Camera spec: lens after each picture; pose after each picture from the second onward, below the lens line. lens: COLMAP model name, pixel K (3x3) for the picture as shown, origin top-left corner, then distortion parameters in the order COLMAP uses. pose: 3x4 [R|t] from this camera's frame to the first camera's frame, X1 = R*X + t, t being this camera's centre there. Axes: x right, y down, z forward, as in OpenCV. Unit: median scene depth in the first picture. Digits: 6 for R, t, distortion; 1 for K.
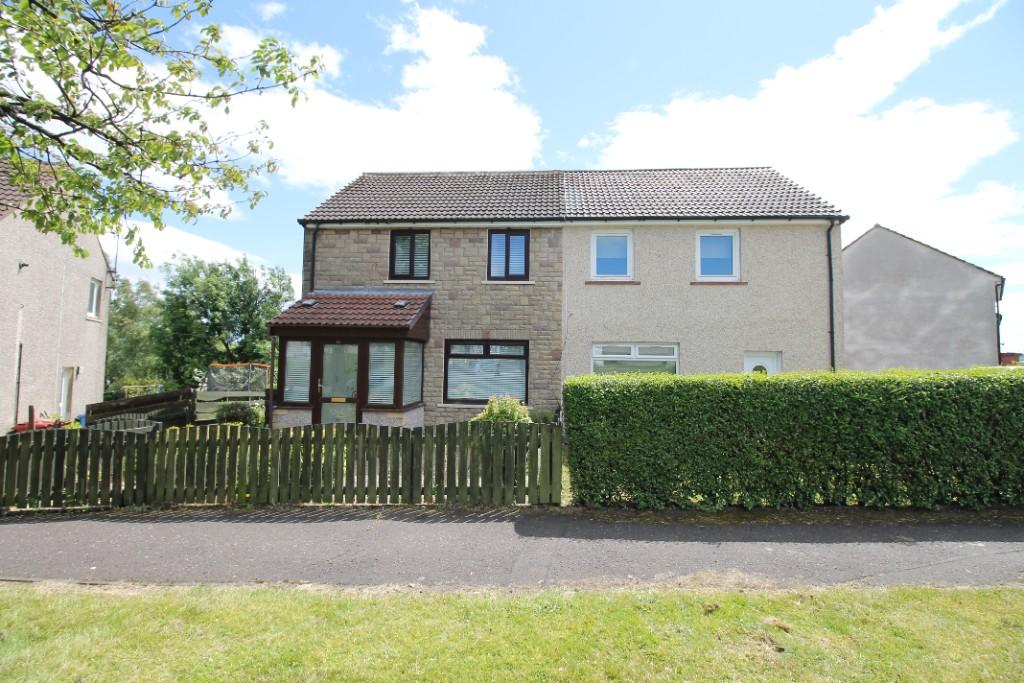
lens RADIAL K [[477.5, 0, 511.8], [0, 477.5, 331.4], [0, 0, 1]] dist [0.000539, -0.013394]
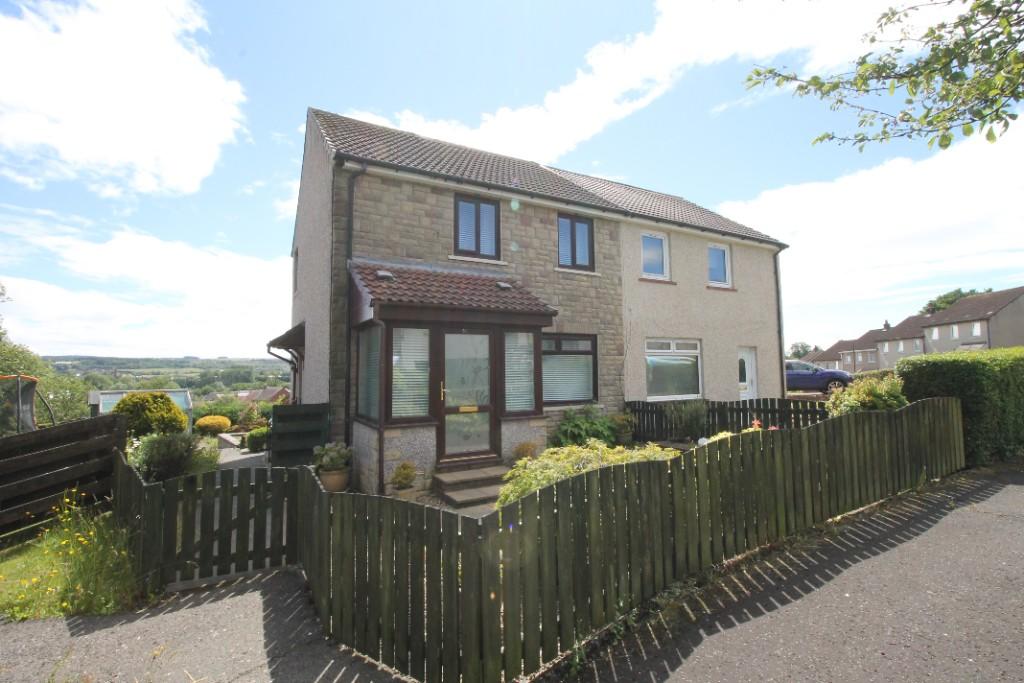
lens RADIAL K [[480.8, 0, 513.0], [0, 480.8, 336.9], [0, 0, 1]] dist [-0.000745, -0.000091]
pose [[0.825341, 0.013723, 0.564468, -0.635202], [-0.013222, 0.999900, -0.004977, 0.029527], [-0.564480, -0.003356, 0.825440, 0.299522]]
